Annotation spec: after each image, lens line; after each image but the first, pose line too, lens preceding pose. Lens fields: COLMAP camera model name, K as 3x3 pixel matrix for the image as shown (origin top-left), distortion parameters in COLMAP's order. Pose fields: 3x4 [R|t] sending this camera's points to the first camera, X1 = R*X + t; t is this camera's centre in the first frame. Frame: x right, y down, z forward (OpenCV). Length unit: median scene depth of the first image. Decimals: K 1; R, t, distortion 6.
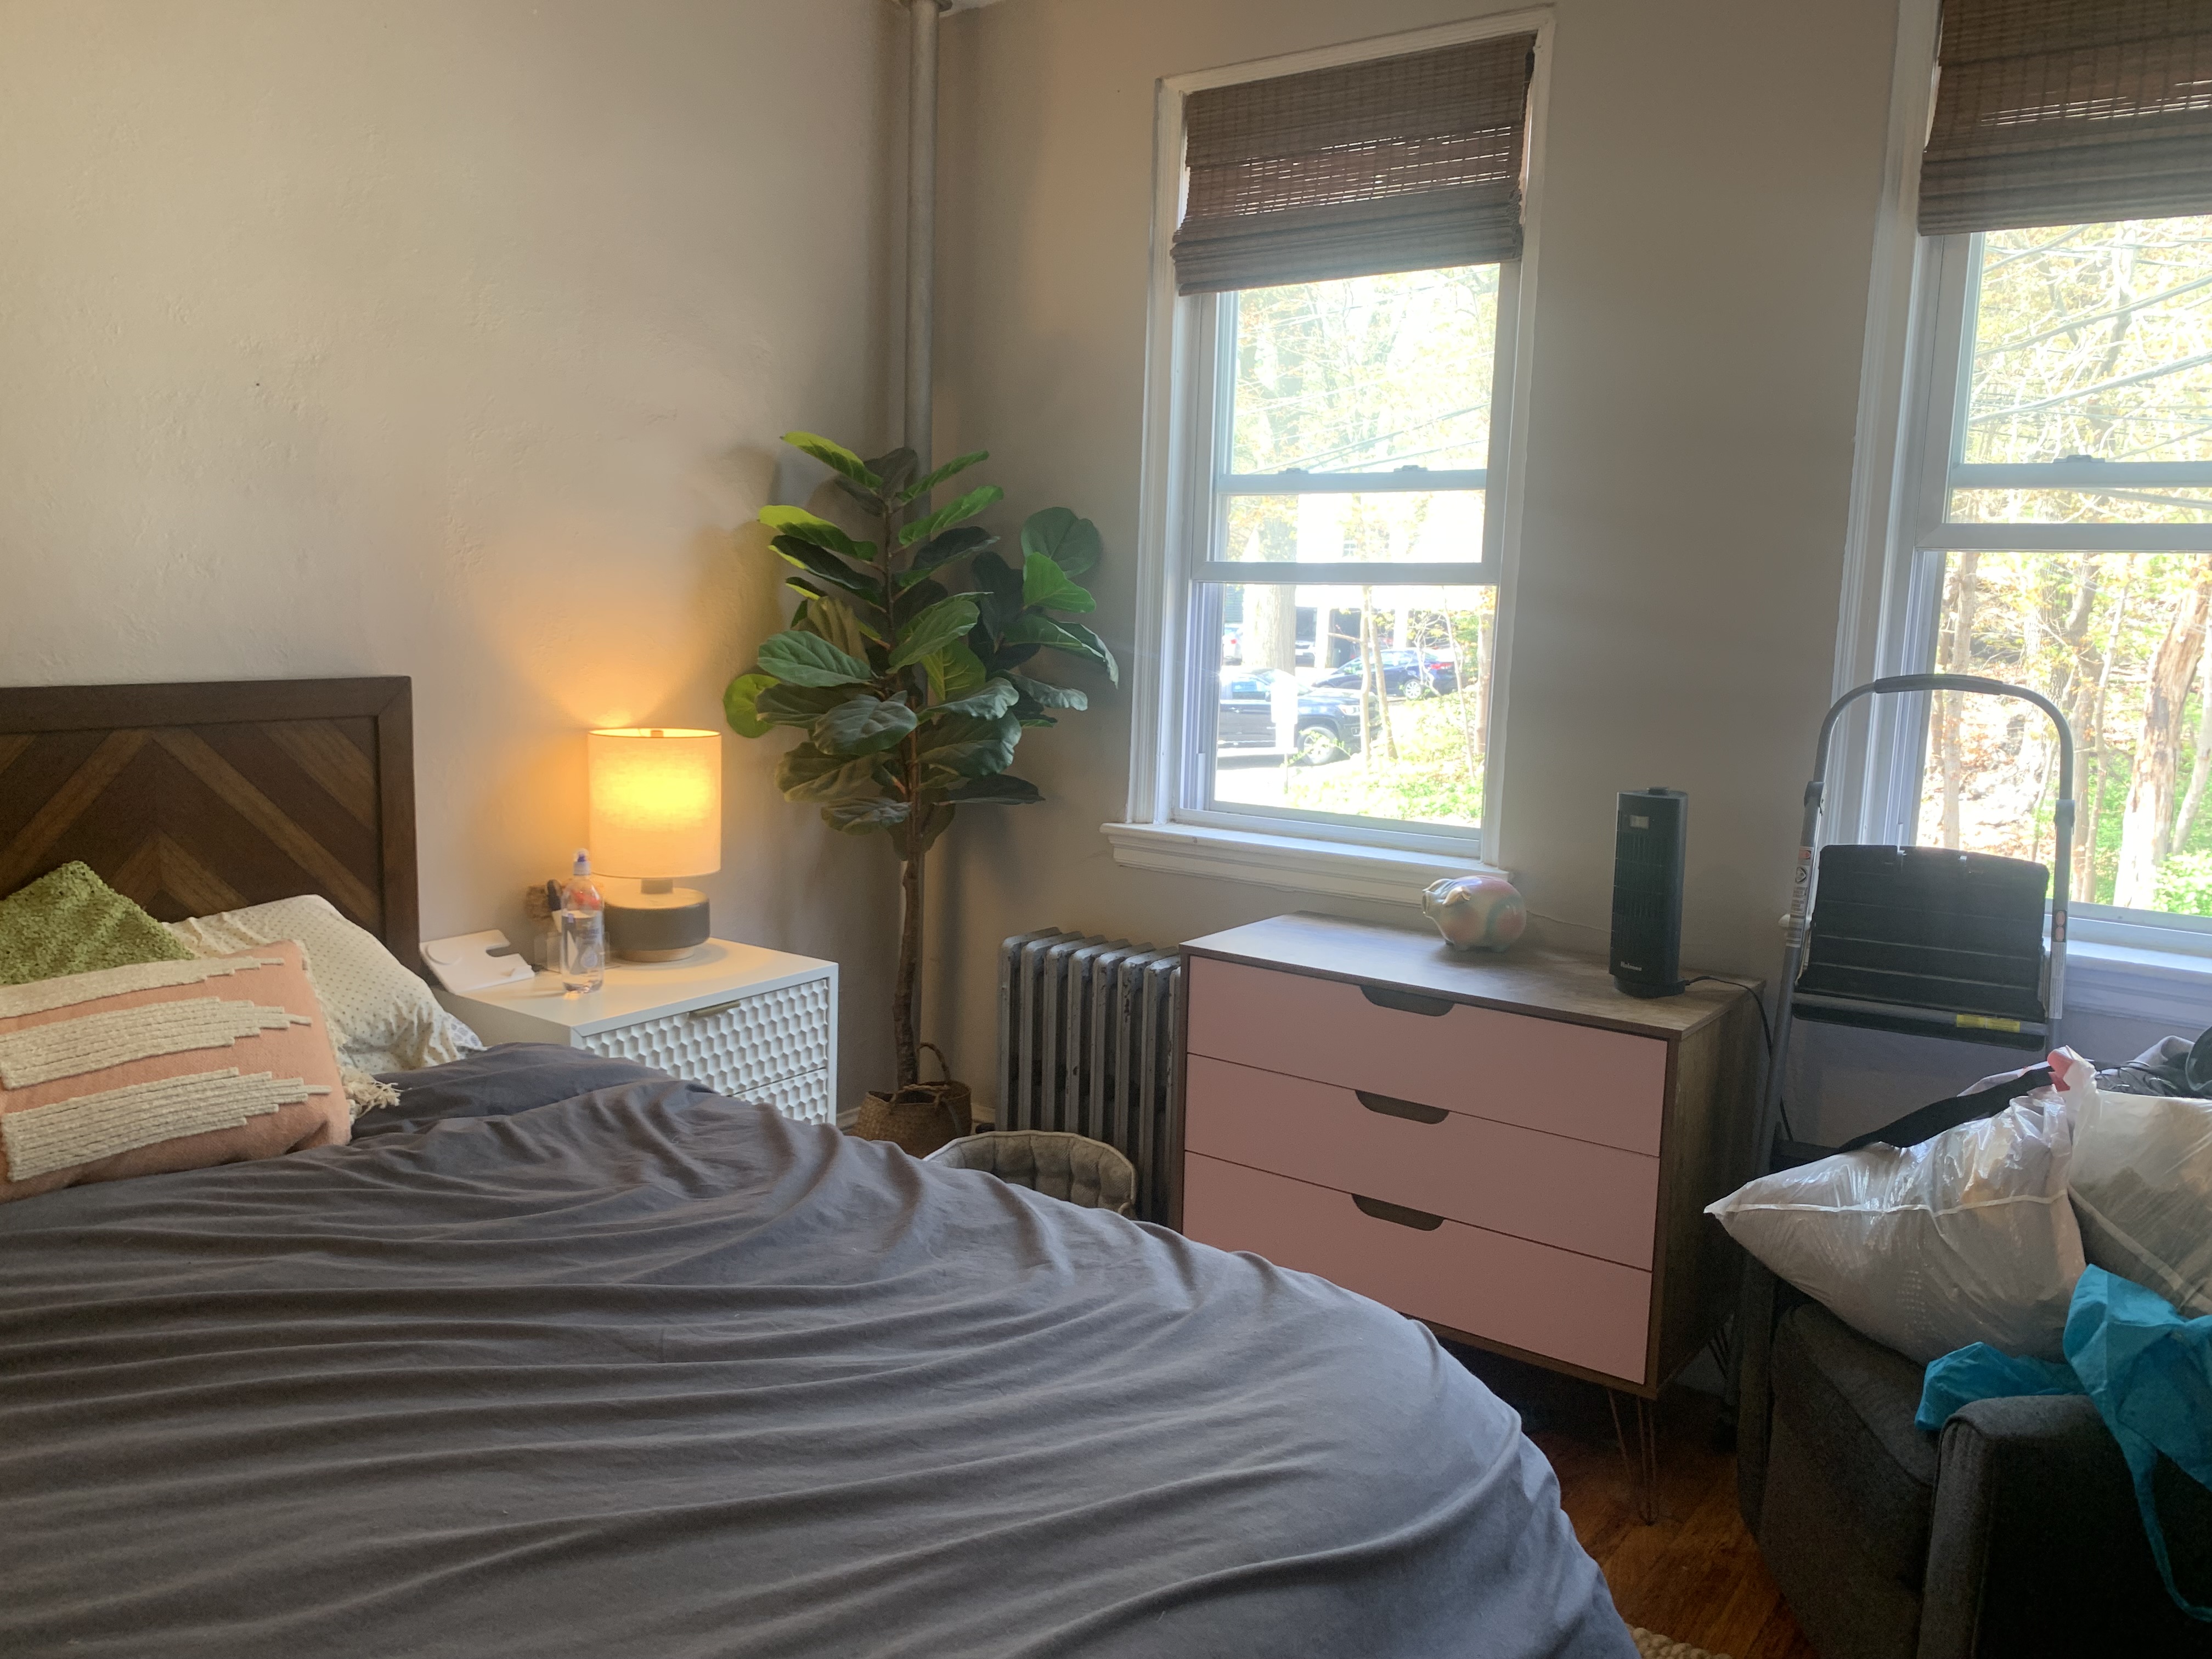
lens RADIAL K [[1738.0, 0, 1106.0], [0, 1738.0, 829.5], [0, 0, 1]] dist [-0.002836, -0.009484]
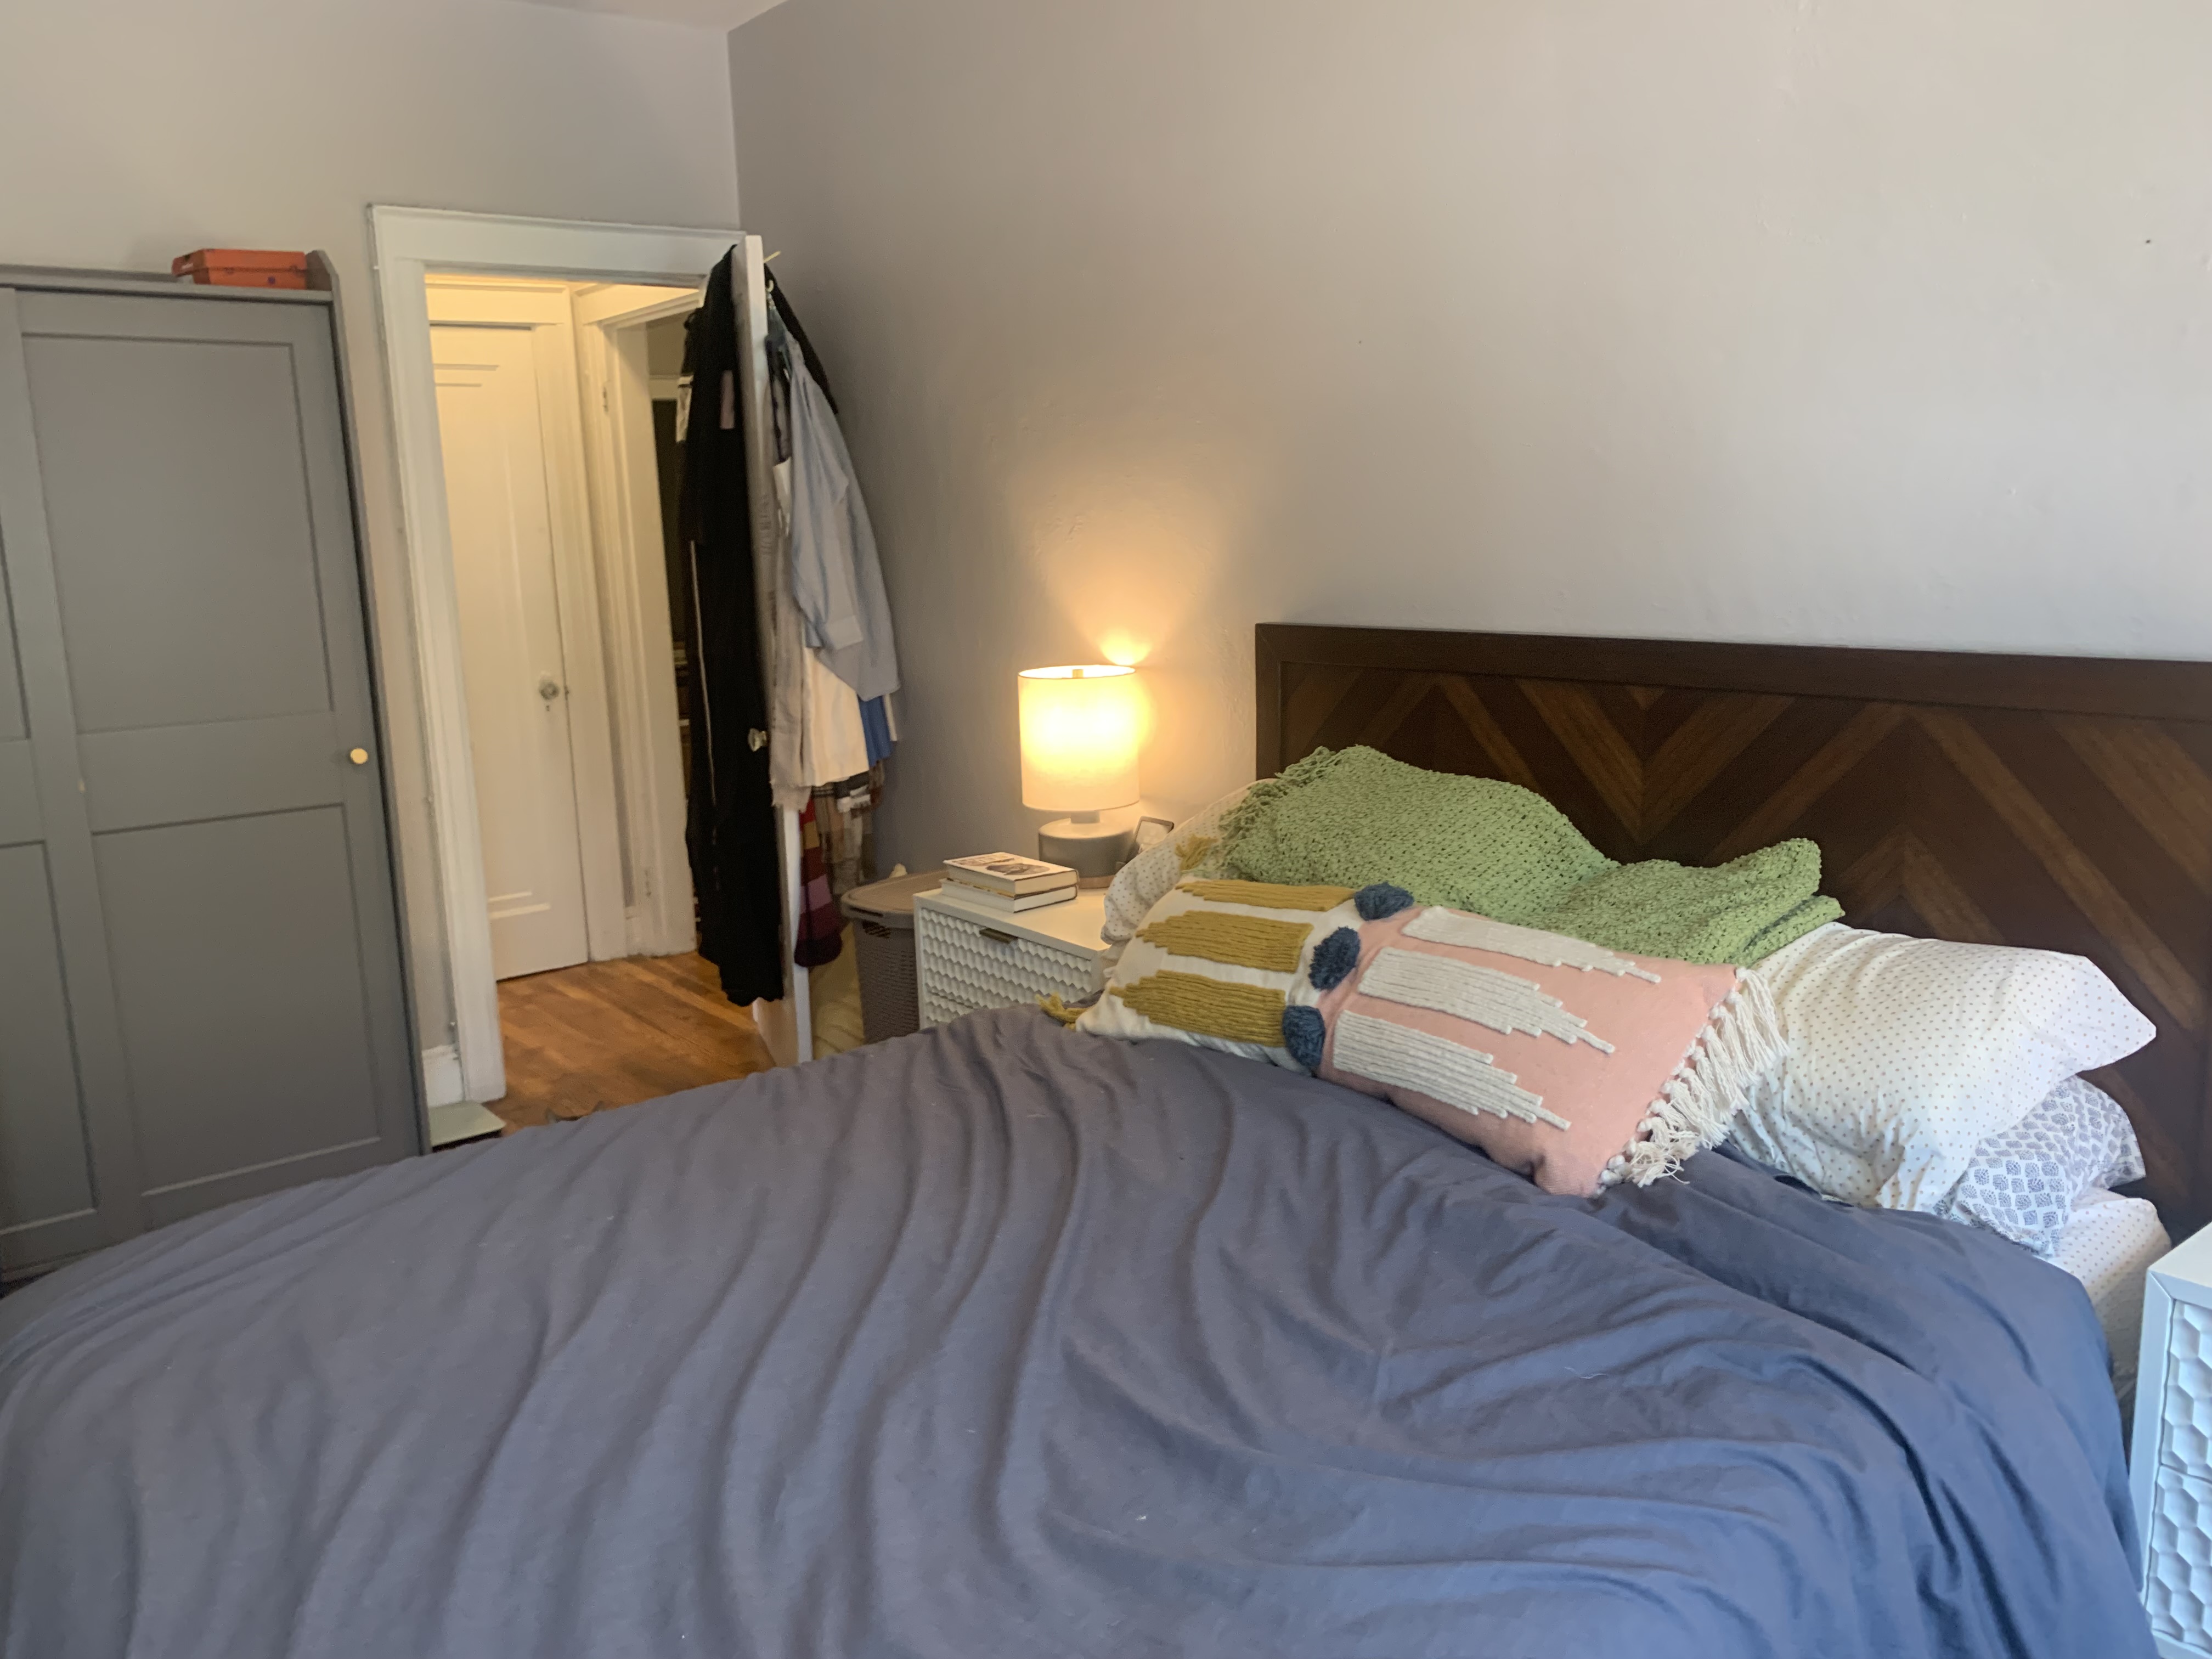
lens RADIAL K [[1728.3, 0, 1106.0], [0, 1728.3, 829.5], [0, 0, 1]] dist [0.009082, 0.006389]
pose [[-0.272824, 0.165126, -0.947787, 0.669574], [-0.107355, 0.973782, 0.200557, -0.232953], [0.956055, 0.156467, -0.247944, 1.565618]]
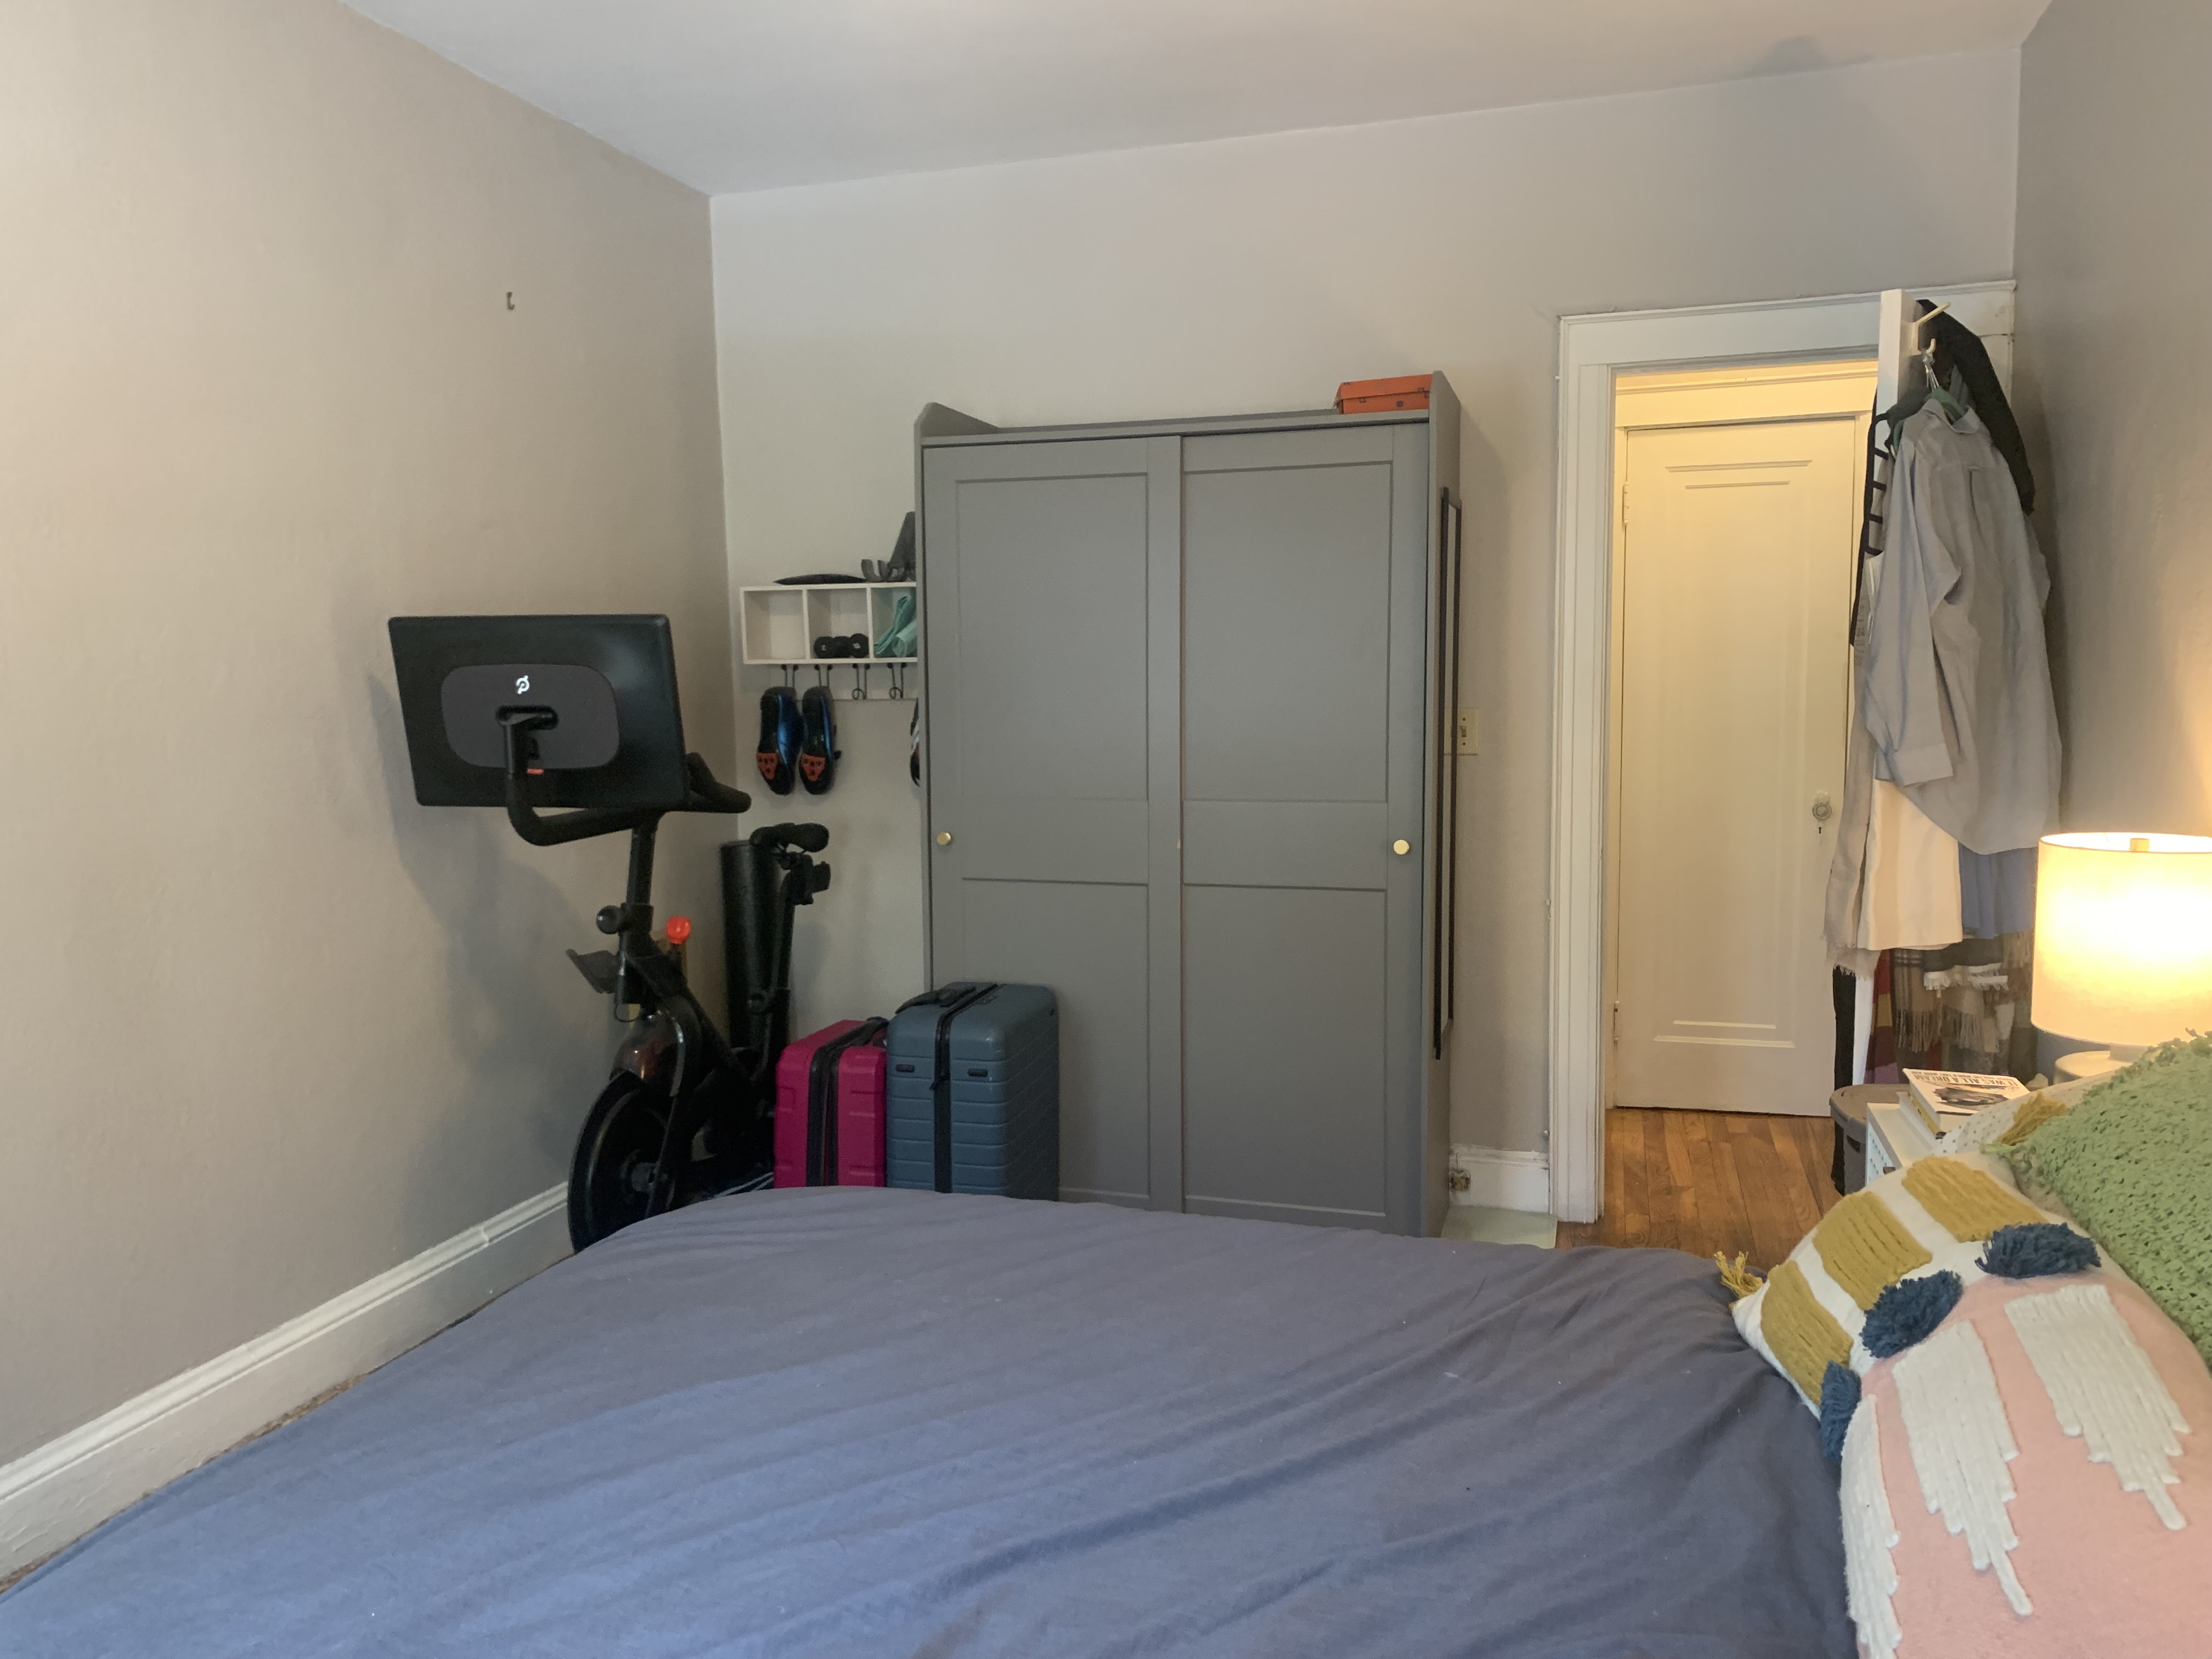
lens RADIAL K [[1738.0, 0, 1106.0], [0, 1738.0, 829.5], [0, 0, 1]] dist [-0.002836, -0.009484]
pose [[-0.954963, 0.026705, -0.295520, -0.110152], [-0.041496, 0.974135, 0.222123, -0.298056], [0.293808, 0.224382, -0.929155, 2.112168]]
